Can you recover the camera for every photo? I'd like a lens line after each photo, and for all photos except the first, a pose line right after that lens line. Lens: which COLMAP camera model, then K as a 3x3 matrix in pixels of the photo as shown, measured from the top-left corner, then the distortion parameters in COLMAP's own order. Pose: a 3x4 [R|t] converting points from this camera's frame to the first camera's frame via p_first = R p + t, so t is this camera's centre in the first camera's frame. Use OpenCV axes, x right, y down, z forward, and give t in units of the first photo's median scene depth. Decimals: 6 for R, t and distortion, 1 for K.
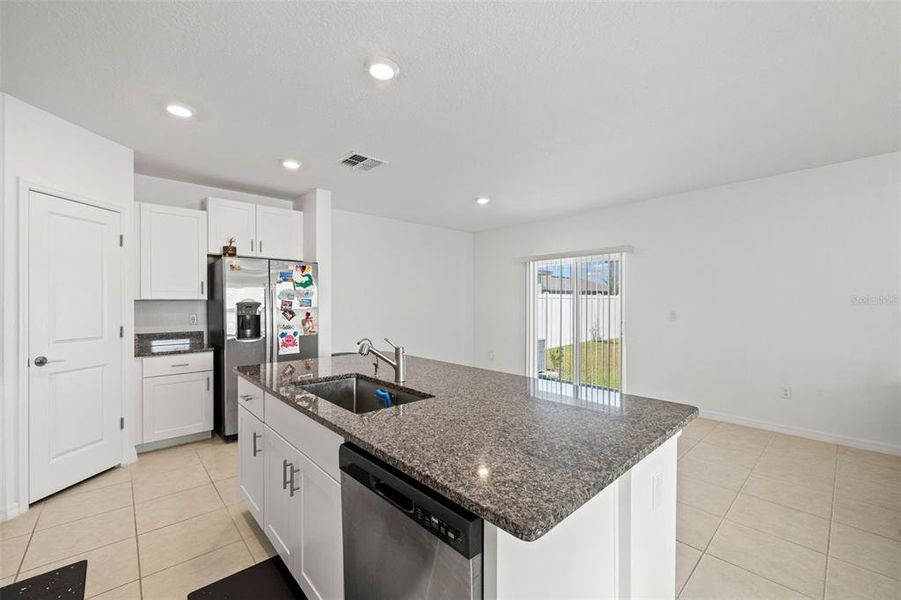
lens RADIAL K [[363.5, 0, 453.0], [0, 363.5, 303.2], [0, 0, 1]] dist [0.000476, -0.000583]
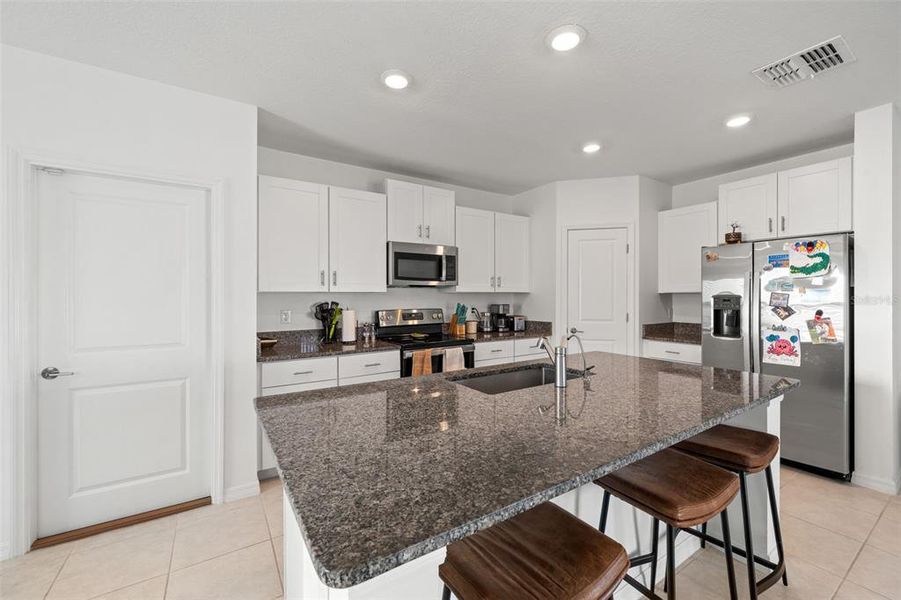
lens RADIAL K [[363.5, 0, 446.3], [0, 363.5, 297.5], [0, 0, 1]] dist [0.000476, -0.000583]
pose [[-0.178935, 0.006565, -0.983839, 0.407045], [-0.000001, 0.999978, 0.006673, -0.002592], [0.983861, 0.001195, -0.178931, 0.472831]]
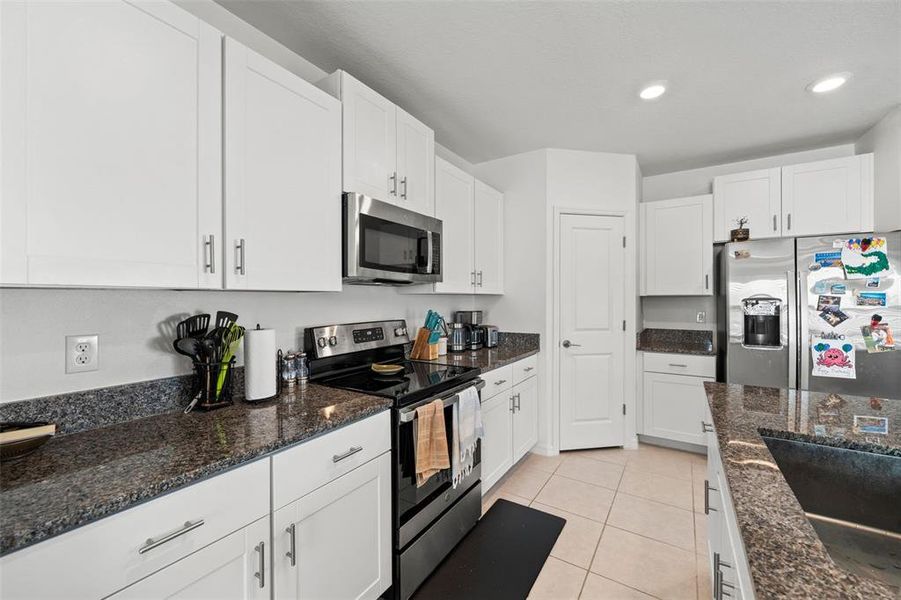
lens RADIAL K [[363.5, 0, 446.2], [0, 363.5, 298.9], [0, 0, 1]] dist [0.000476, -0.000583]
pose [[0.242140, 0.002031, -0.970239, 0.012780], [-0.001732, 0.999997, 0.001661, -0.001293], [0.970240, 0.001278, 0.242142, 0.174154]]
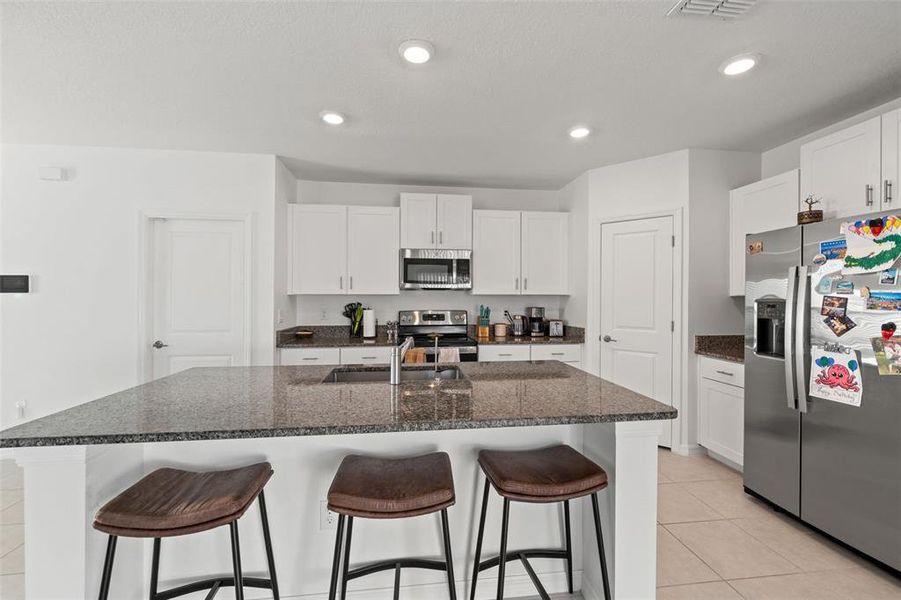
lens RADIAL K [[363.5, 0, 450.0], [0, 363.5, 299.1], [0, 0, 1]] dist [0.000476, -0.000583]
pose [[-0.585862, 0.003957, -0.810401, 0.277965], [-0.003348, 0.999968, 0.007304, -0.005208], [0.810404, 0.006992, -0.585830, 0.882291]]
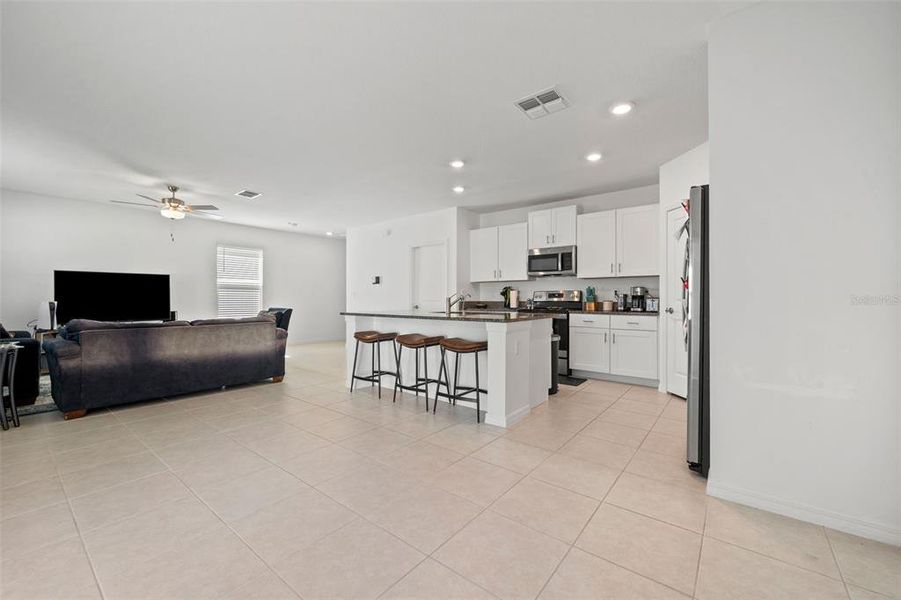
lens RADIAL K [[363.5, 0, 450.6], [0, 363.5, 297.6], [0, 0, 1]] dist [0.000476, -0.000583]
pose [[-0.988121, 0.000781, -0.153676, 0.090520], [0.000716, 1.000000, 0.000475, 0.065062], [0.153676, 0.000359, -0.988121, 1.653909]]
